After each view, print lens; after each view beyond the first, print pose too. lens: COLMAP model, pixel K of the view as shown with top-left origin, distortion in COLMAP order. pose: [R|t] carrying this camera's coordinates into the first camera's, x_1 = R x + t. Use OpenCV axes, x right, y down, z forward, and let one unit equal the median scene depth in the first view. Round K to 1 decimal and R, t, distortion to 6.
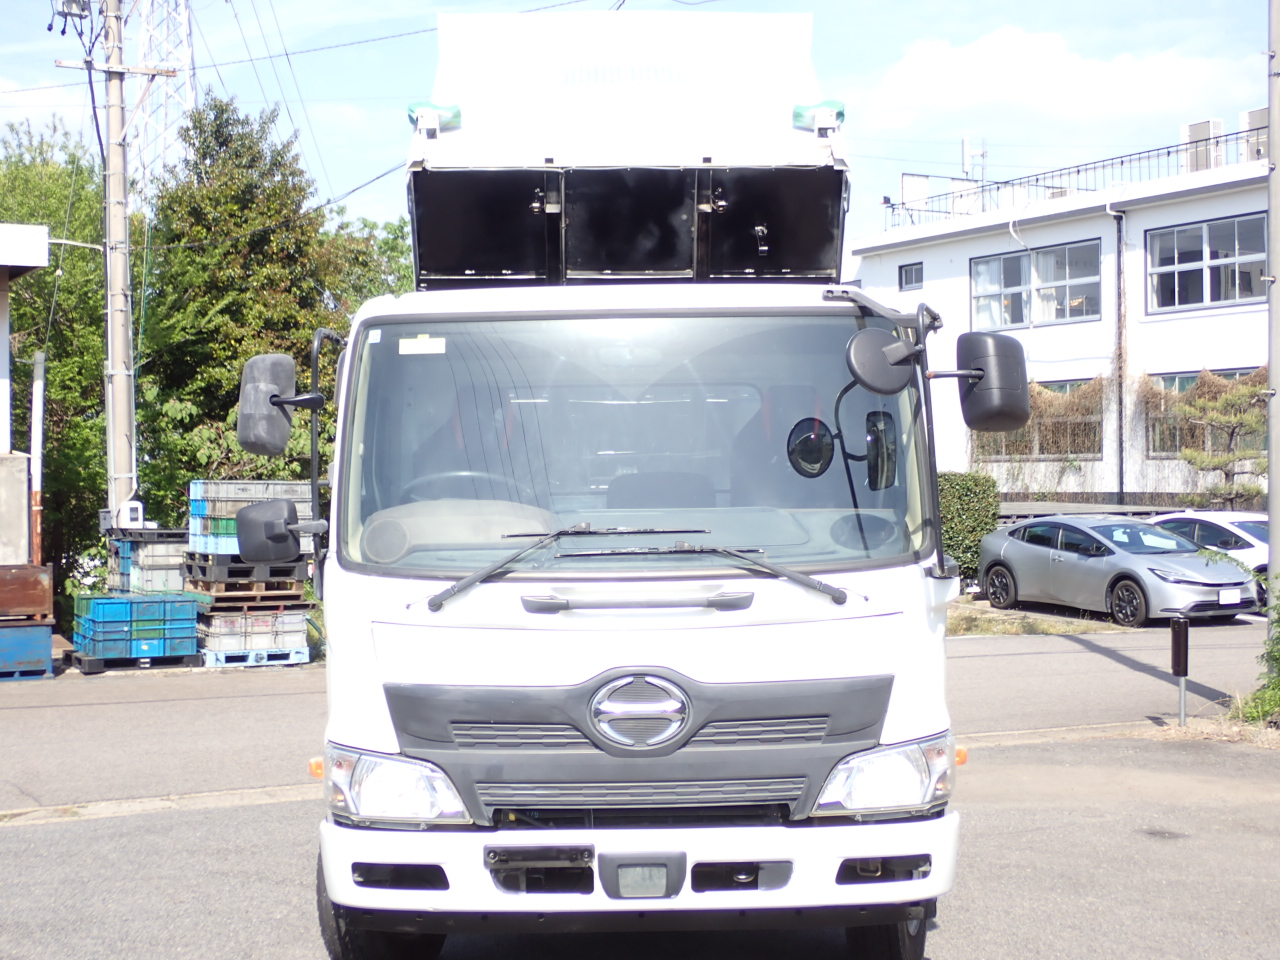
lens RADIAL K [[1865.4, 0, 640.1], [0, 1865.4, 483.3], [0, 0, 1]] dist [0.021020, 0.000000]
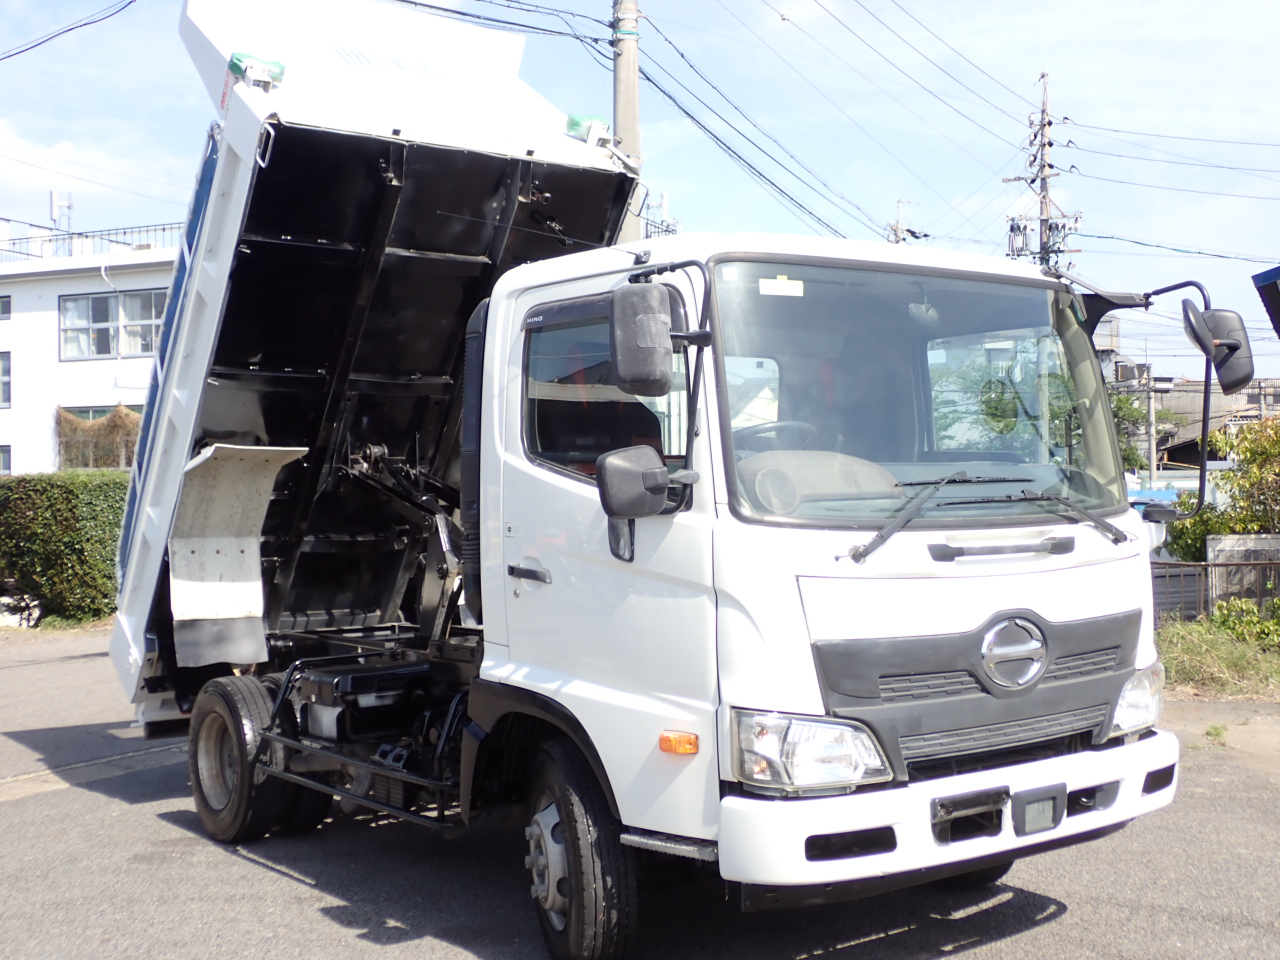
lens RADIAL K [[1496.1, 0, 640.0], [0, 1496.1, 478.1], [0, 0, 1]] dist [0.001576, 0.000000]
pose [[0.809312, 0.005216, 0.587356, -0.410411], [0.002730, 0.999916, -0.012640, 0.021929], [-0.587373, 0.011833, 0.809230, 0.280067]]
